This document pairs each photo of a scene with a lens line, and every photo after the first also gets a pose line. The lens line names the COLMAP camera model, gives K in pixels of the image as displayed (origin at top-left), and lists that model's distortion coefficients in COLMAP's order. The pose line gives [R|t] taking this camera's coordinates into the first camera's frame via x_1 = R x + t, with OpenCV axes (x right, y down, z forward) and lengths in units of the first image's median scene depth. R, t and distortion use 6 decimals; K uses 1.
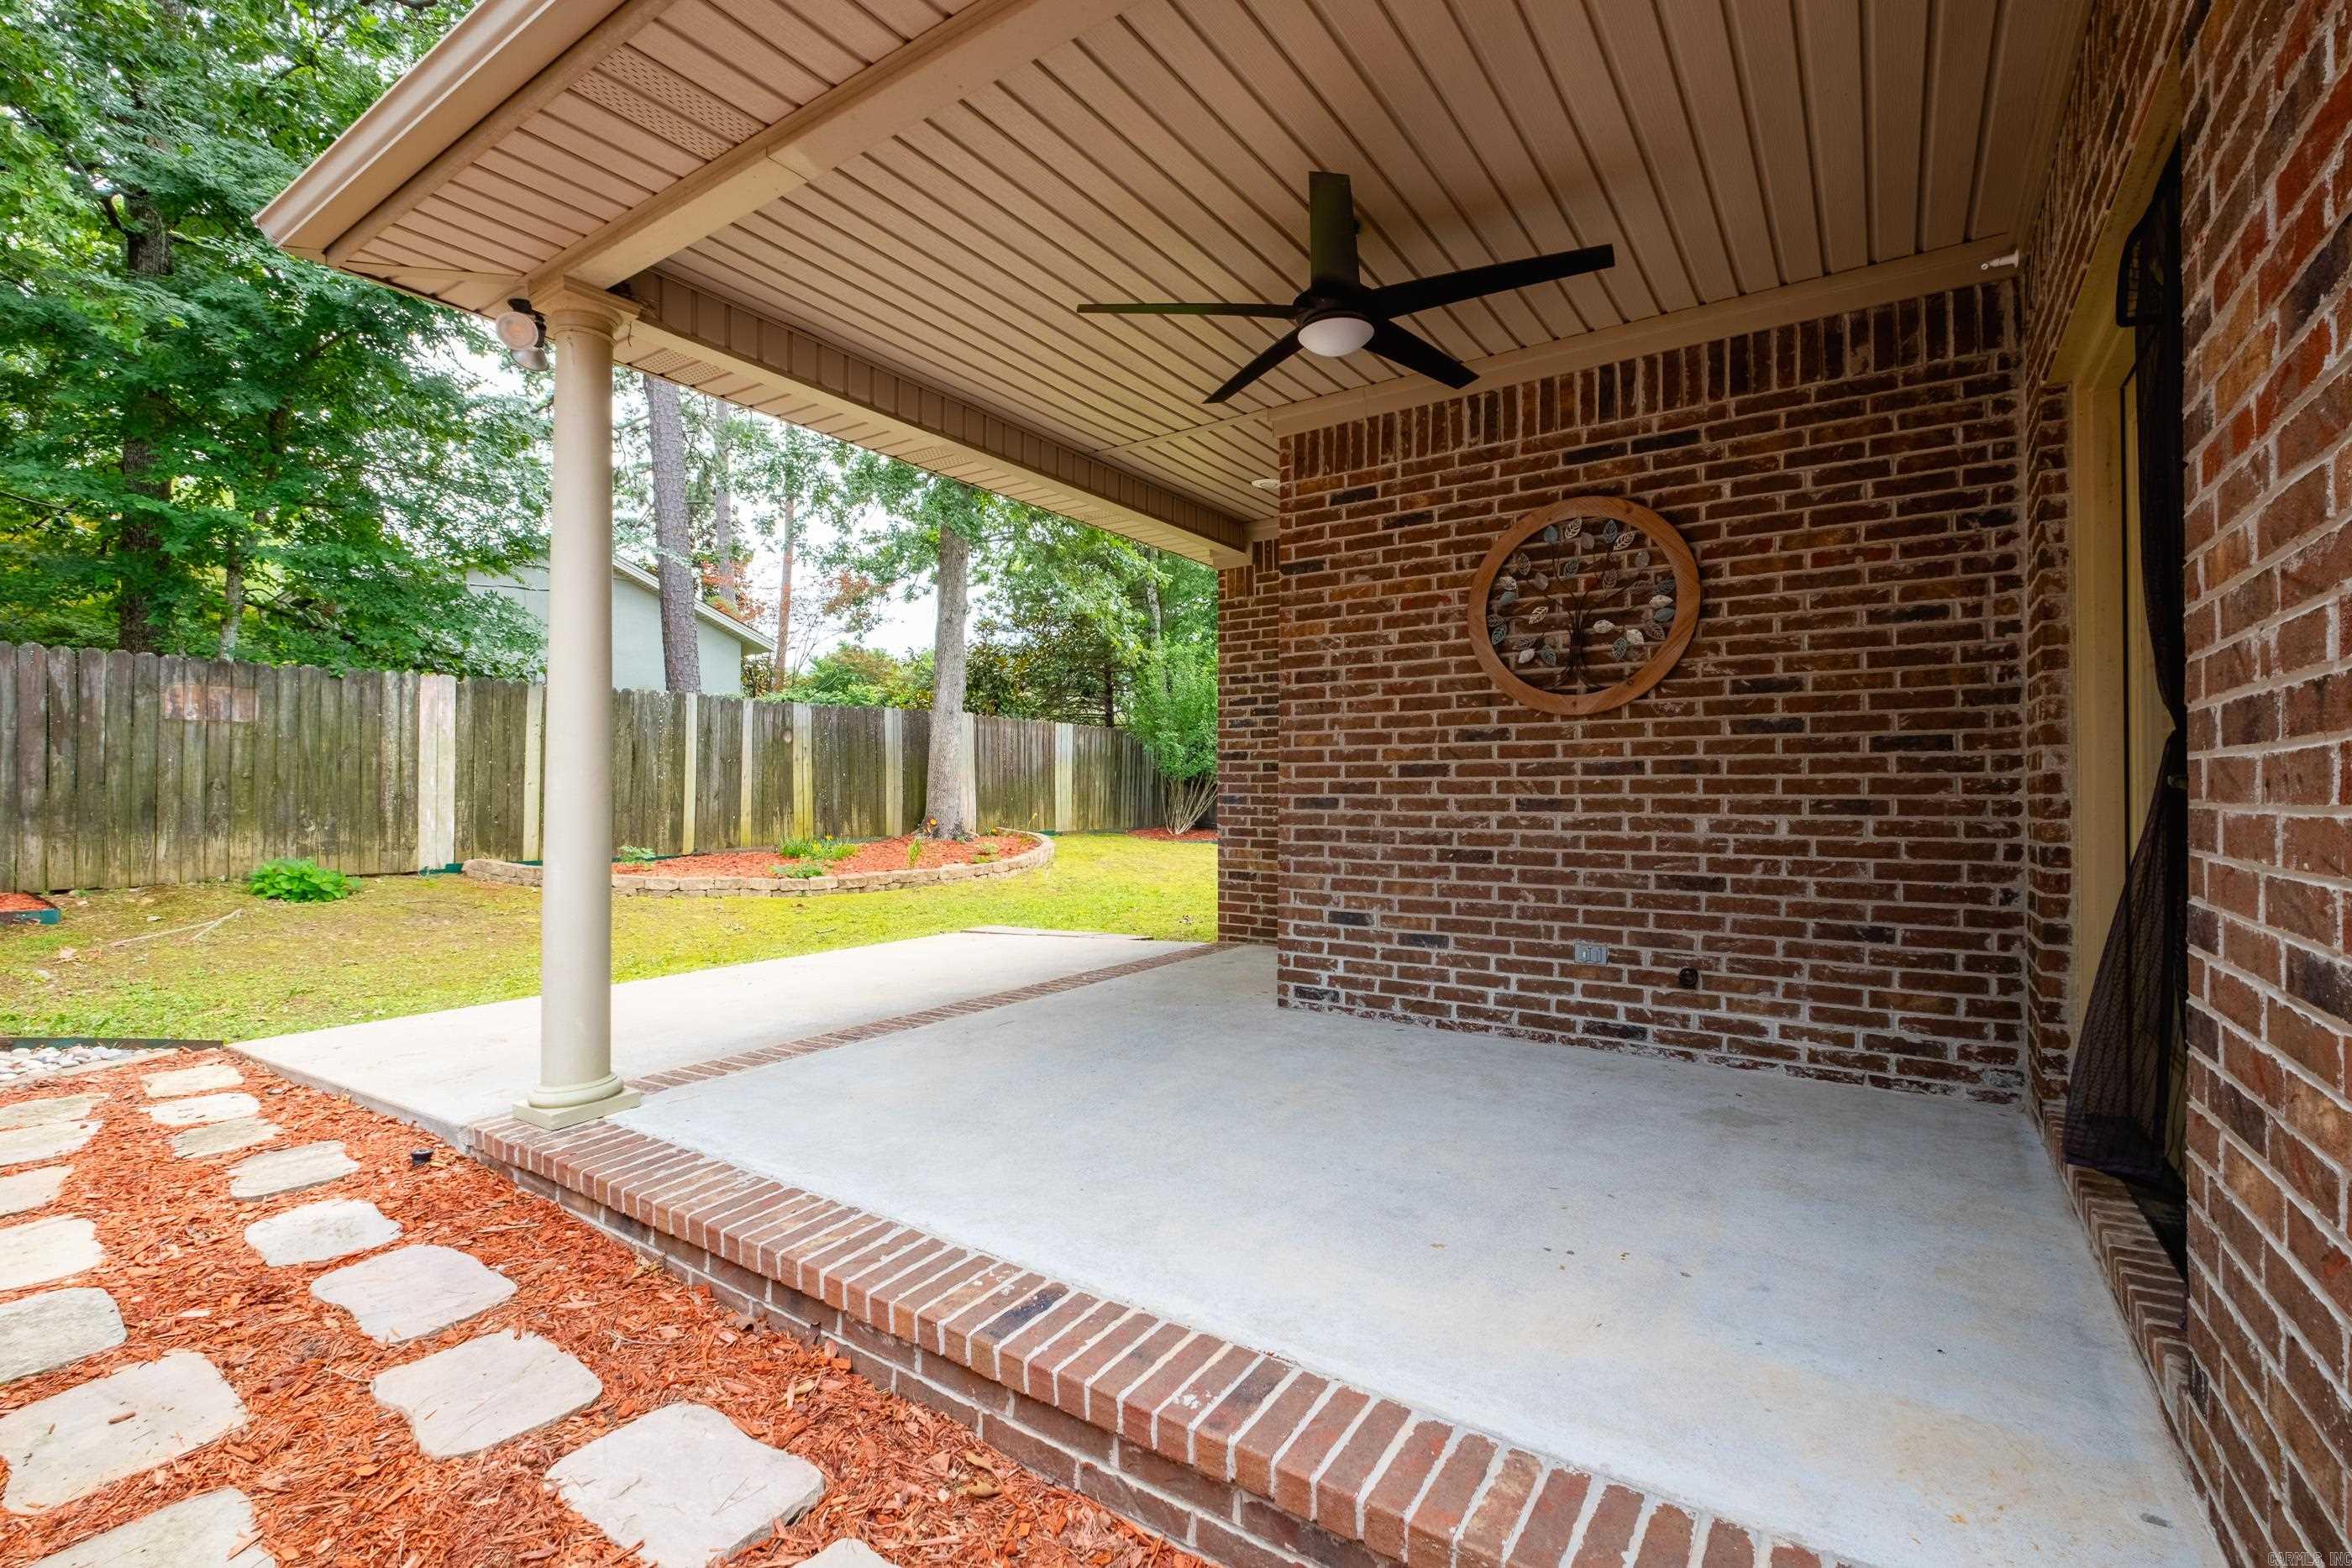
lens RADIAL K [[1022.5, 0, 1187.7], [0, 1022.5, 784.6], [0, 0, 1]] dist [0.015534, -0.010864]
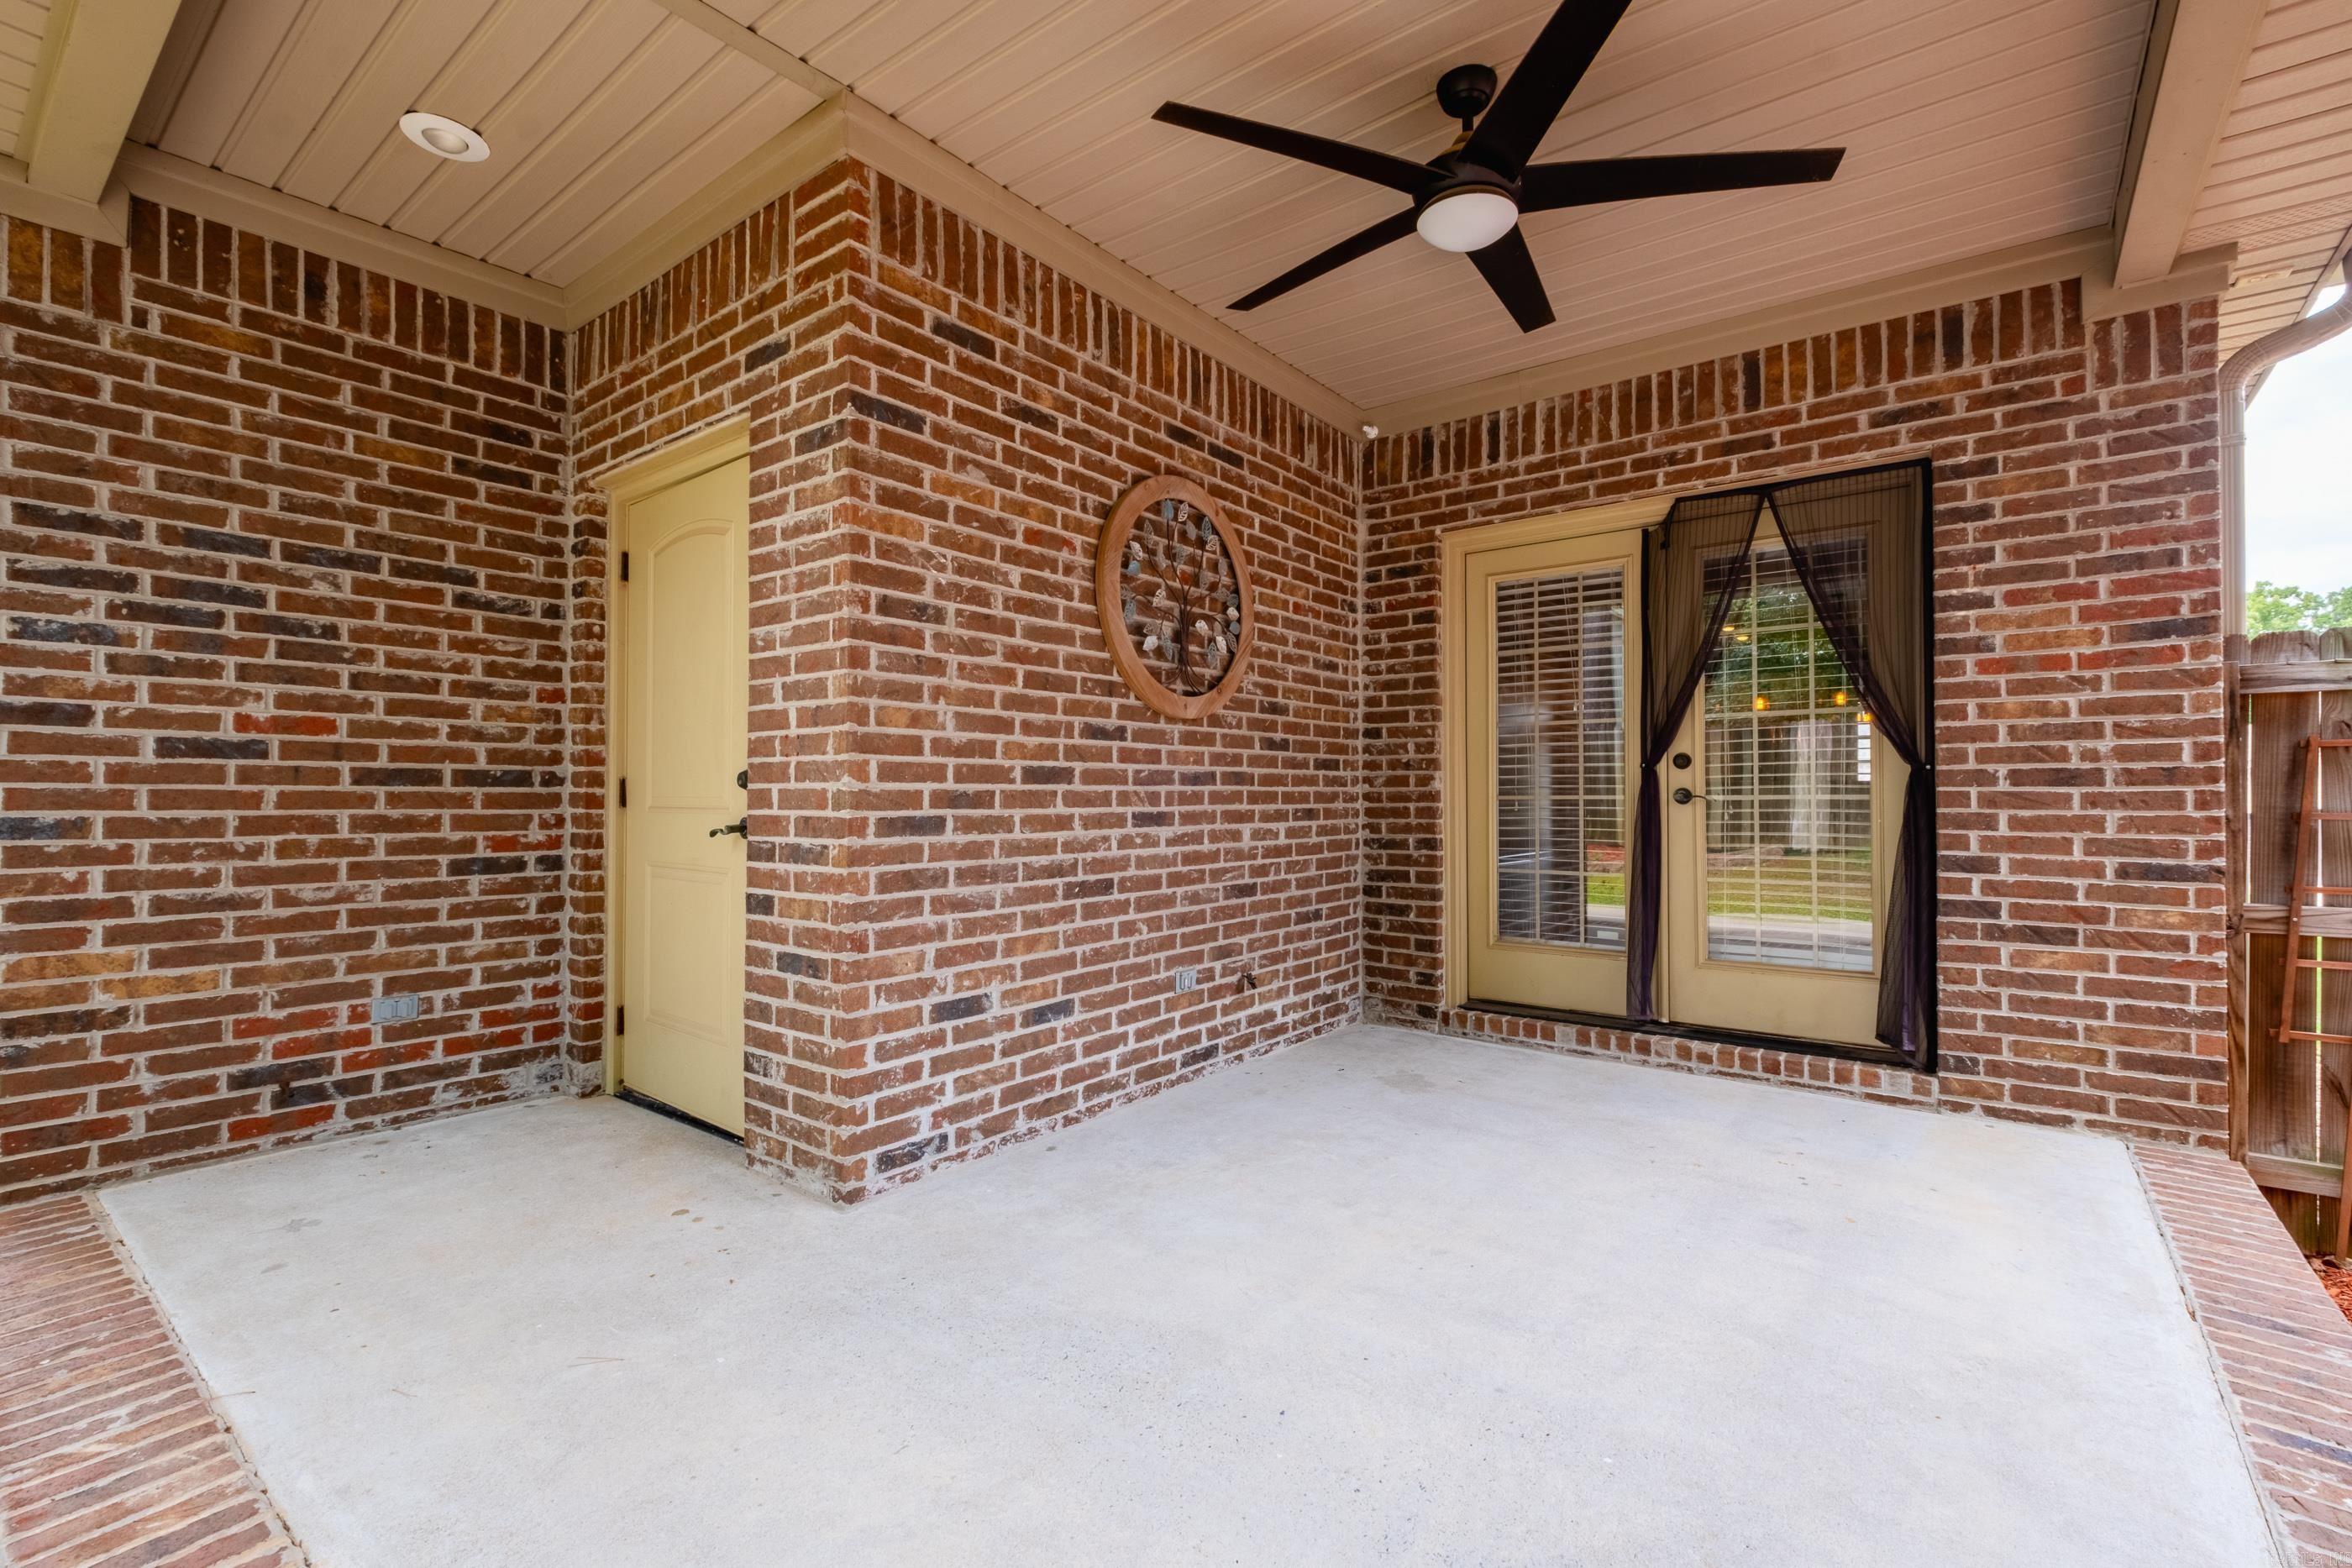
lens RADIAL K [[1022.5, 0, 1187.7], [0, 1022.5, 784.6], [0, 0, 1]] dist [0.015534, -0.010864]
pose [[0.076634, 0.009881, 0.997010, -0.480456], [-0.006944, 0.999932, -0.009376, -0.001173], [-0.997035, -0.006205, 0.076697, 0.855622]]
